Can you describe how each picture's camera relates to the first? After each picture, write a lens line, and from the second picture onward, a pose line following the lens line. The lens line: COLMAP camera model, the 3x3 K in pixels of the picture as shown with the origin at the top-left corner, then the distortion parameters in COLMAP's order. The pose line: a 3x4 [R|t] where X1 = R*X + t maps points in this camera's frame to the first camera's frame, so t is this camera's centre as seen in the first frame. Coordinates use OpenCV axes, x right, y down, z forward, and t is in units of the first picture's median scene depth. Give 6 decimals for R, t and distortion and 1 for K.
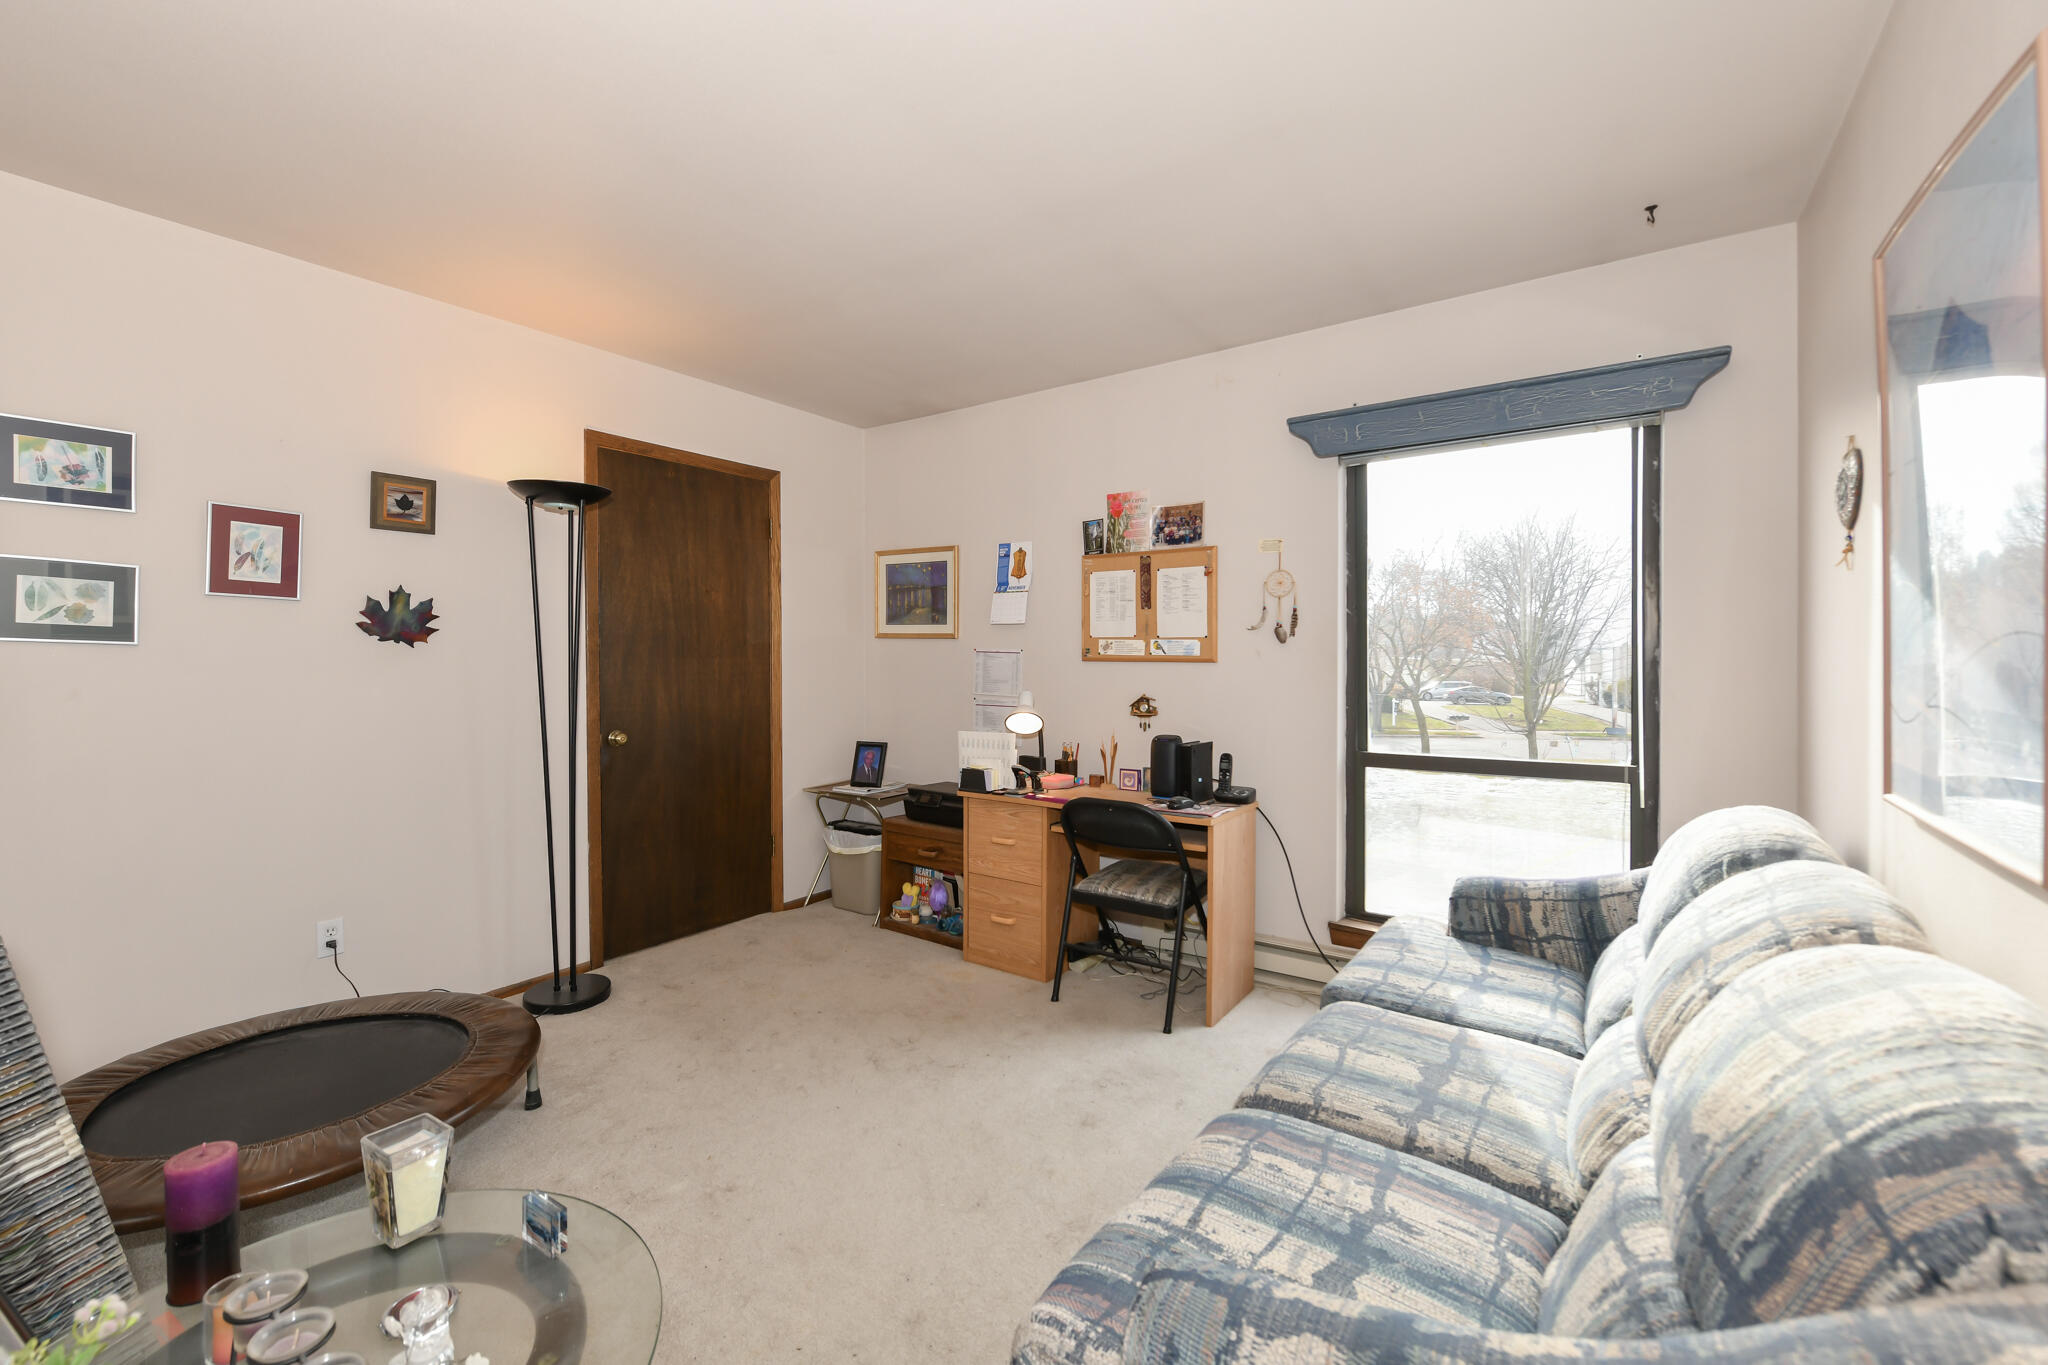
lens RADIAL K [[833.1, 0, 977.8], [0, 833.1, 656.2], [0, 0, 1]] dist [-0.004634, 0.000638]
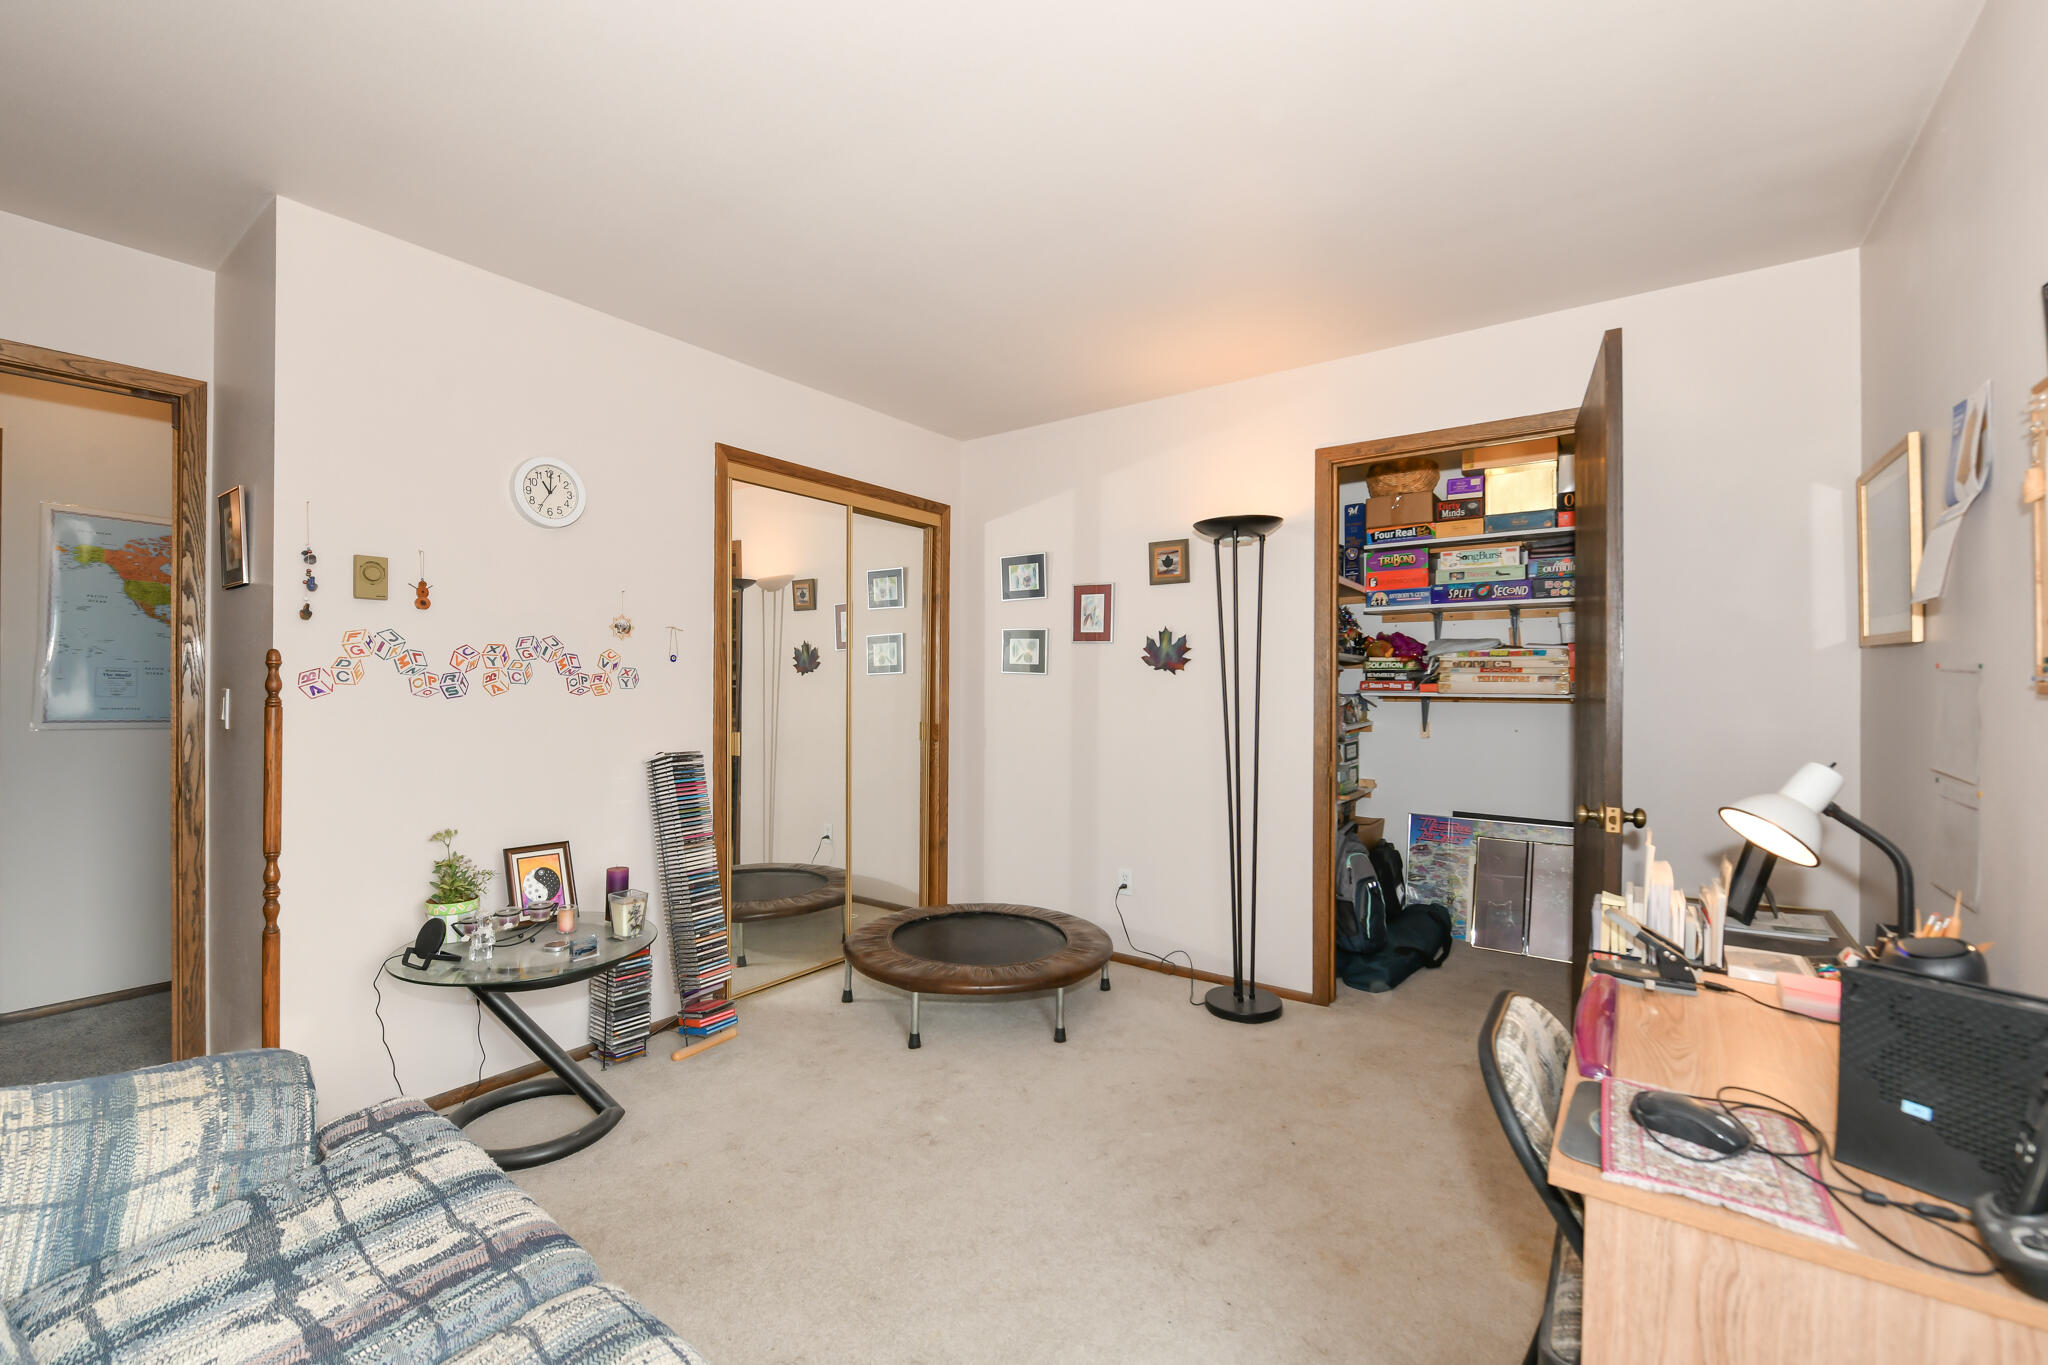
lens RADIAL K [[833.1, 0, 1020.4], [0, 833.1, 677.5], [0, 0, 1]] dist [-0.004634, 0.000638]
pose [[0.018499, -0.004249, -0.999820, 0.692054], [-0.000940, 0.999990, -0.004267, -0.000114], [0.999828, 0.001018, 0.018495, 0.883124]]
